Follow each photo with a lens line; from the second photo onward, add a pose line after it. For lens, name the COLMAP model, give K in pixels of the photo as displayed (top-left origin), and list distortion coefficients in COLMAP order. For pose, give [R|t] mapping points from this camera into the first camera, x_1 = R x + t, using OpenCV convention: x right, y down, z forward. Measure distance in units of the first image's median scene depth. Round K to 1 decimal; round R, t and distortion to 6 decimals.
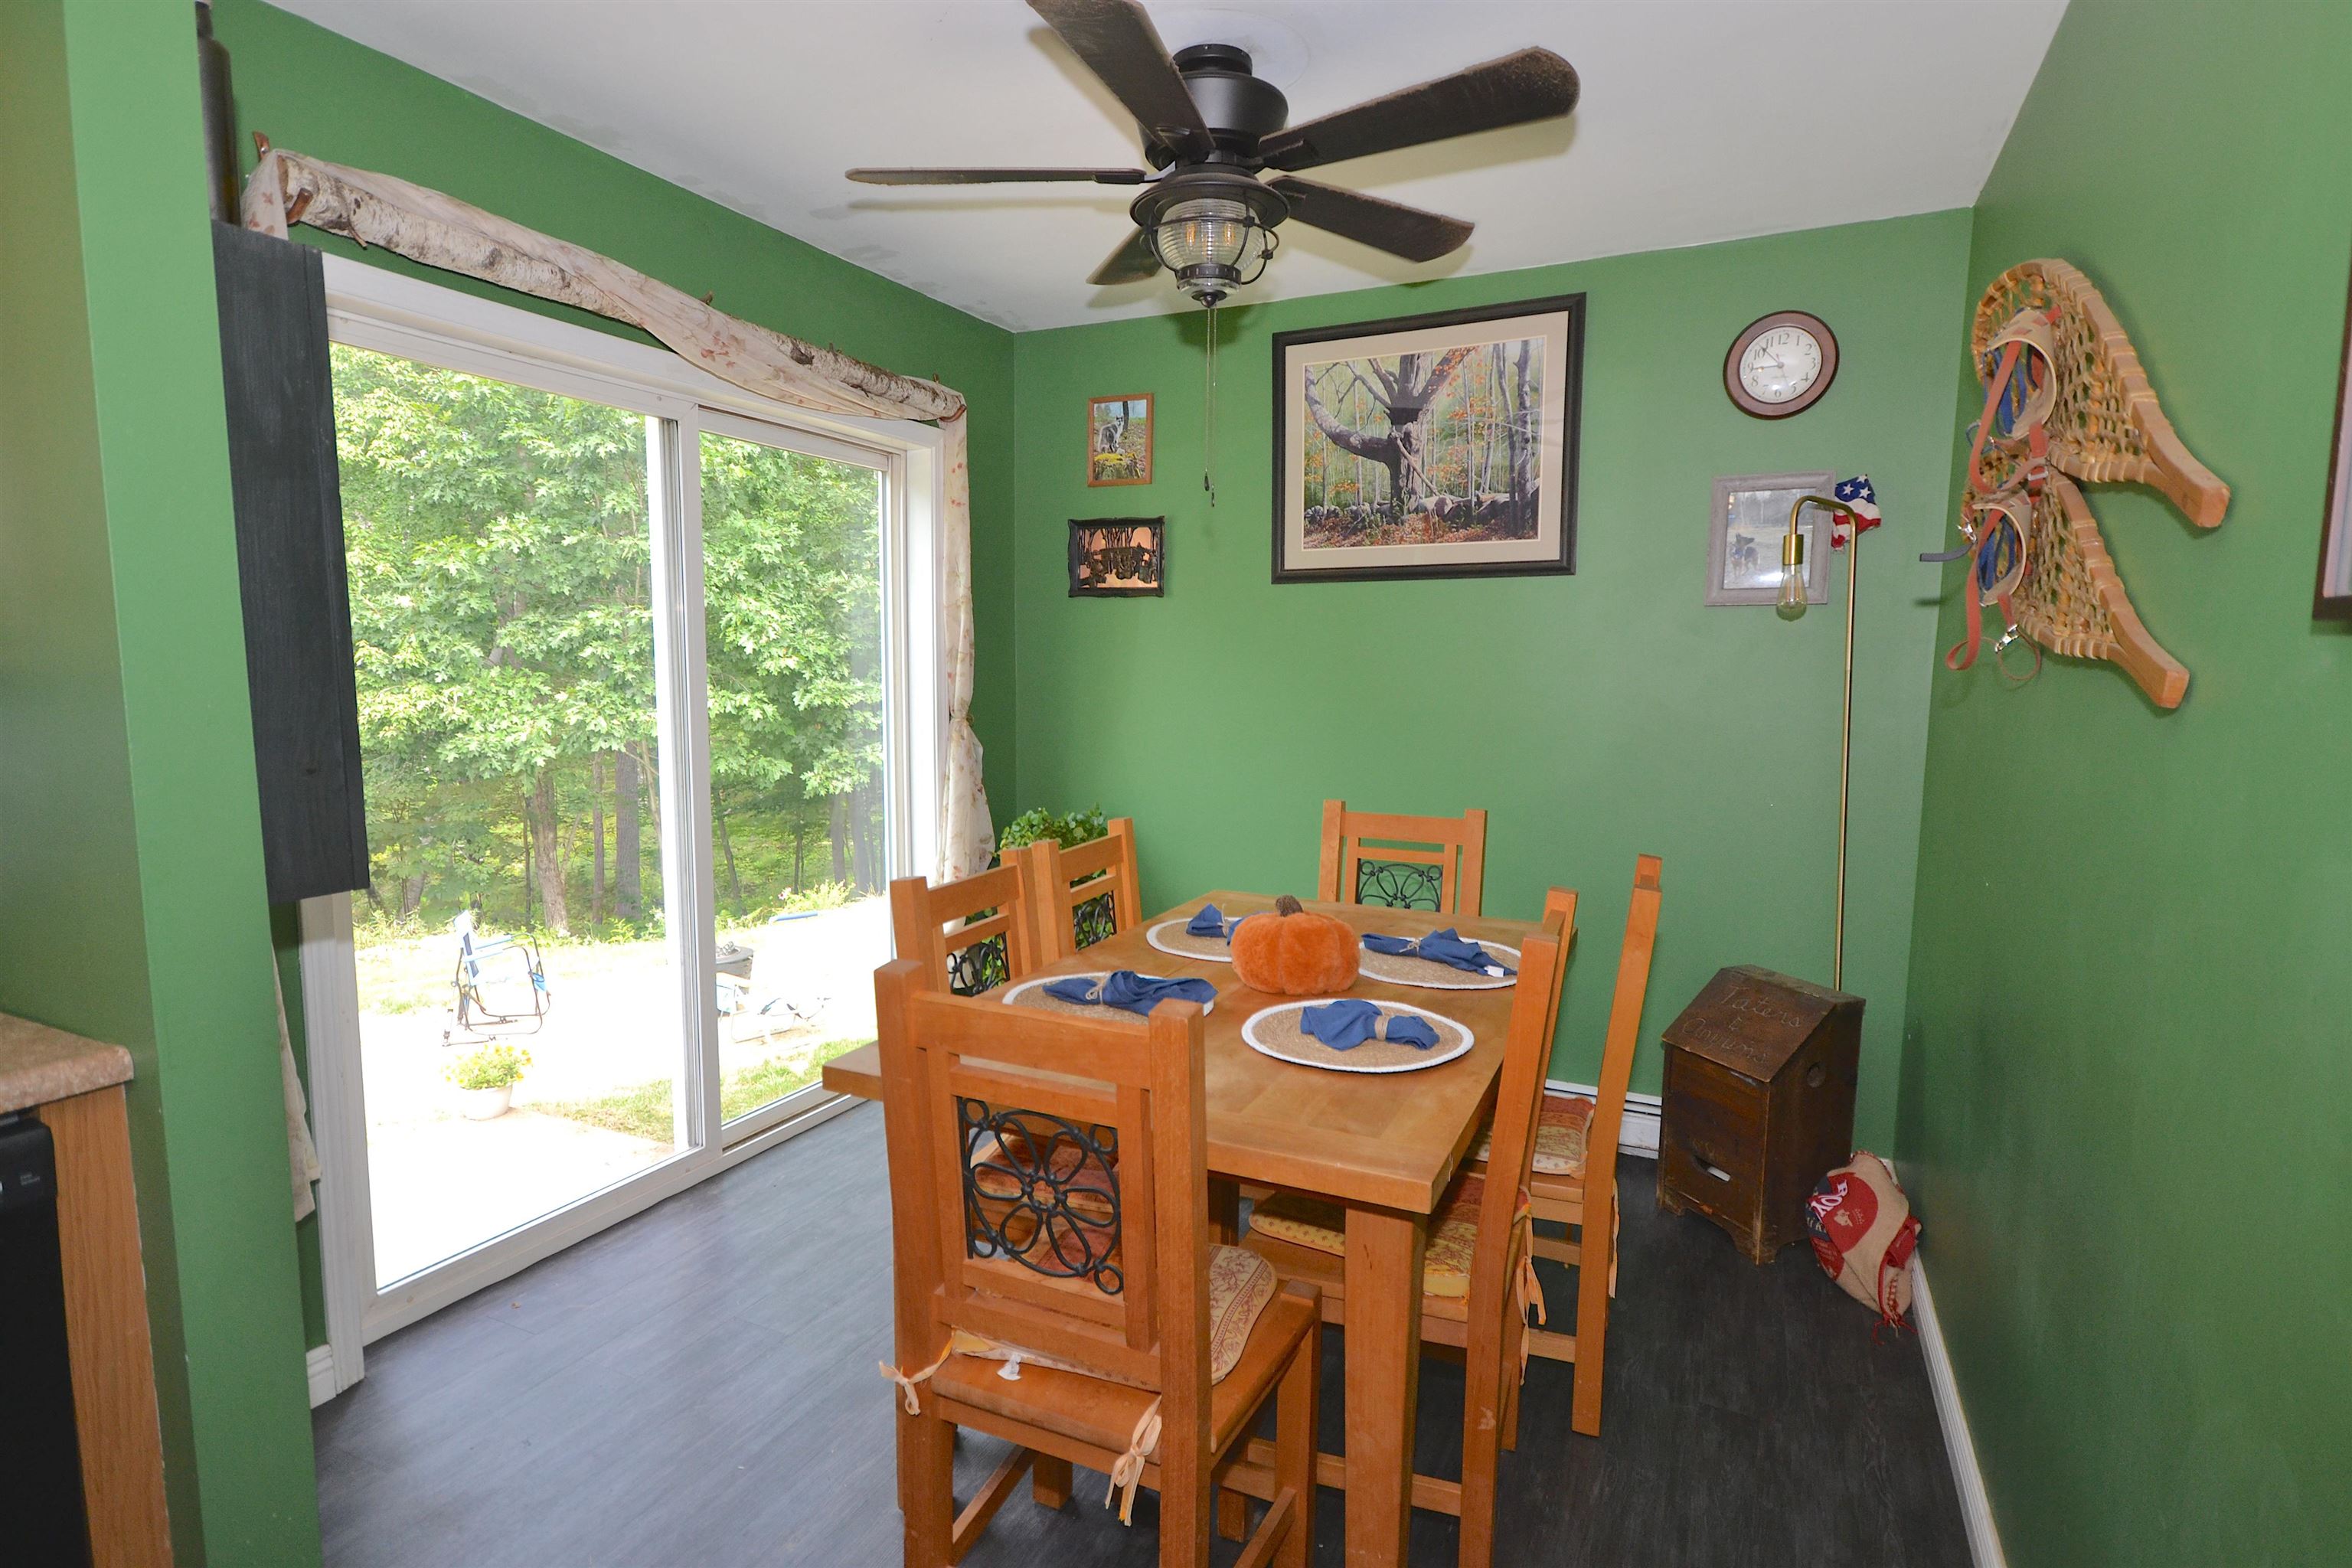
lens RADIAL K [[1177.3, 0, 1188.8], [0, 1177.3, 797.3], [0, 0, 1]] dist [0.003645, -0.005060]
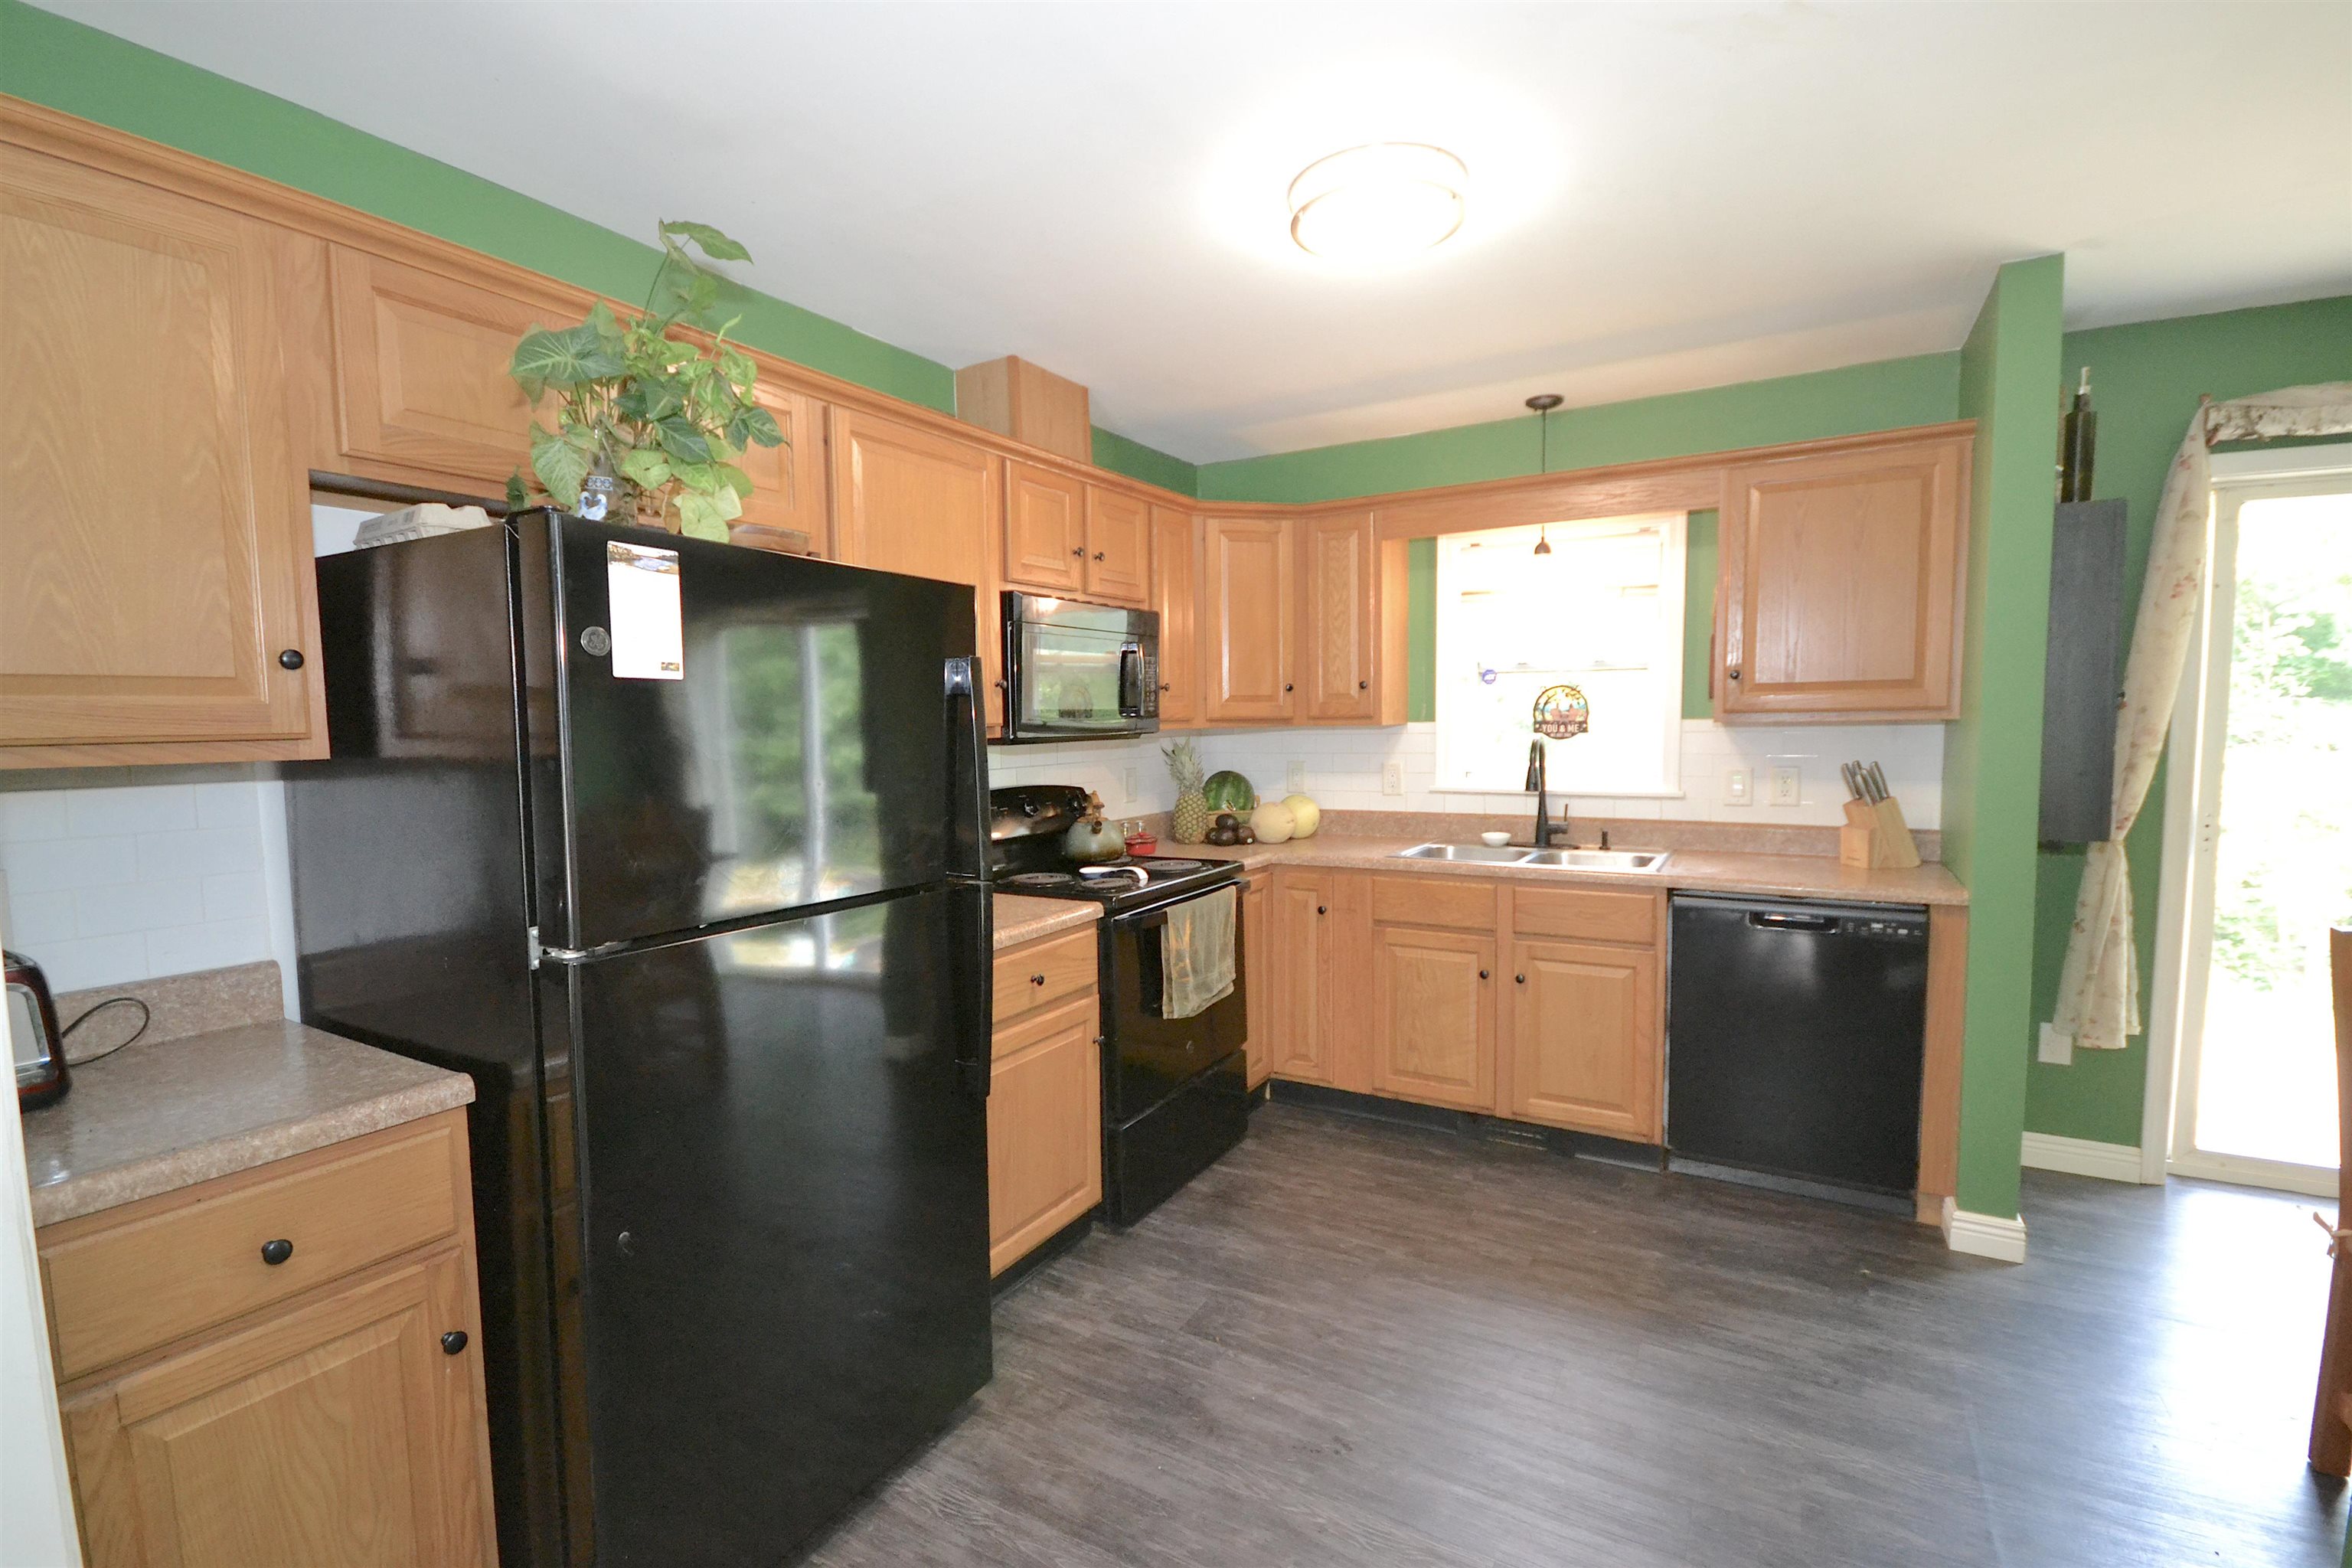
lens RADIAL K [[1039.2, 0, 1178.0], [0, 1039.2, 795.8], [0, 0, 1]] dist [-0.003710, -0.006368]
pose [[-0.096637, 0.071388, -0.992756, 0.471276], [-0.103641, 0.991281, 0.081370, 0.011619], [0.989909, 0.110753, -0.088396, -0.129981]]
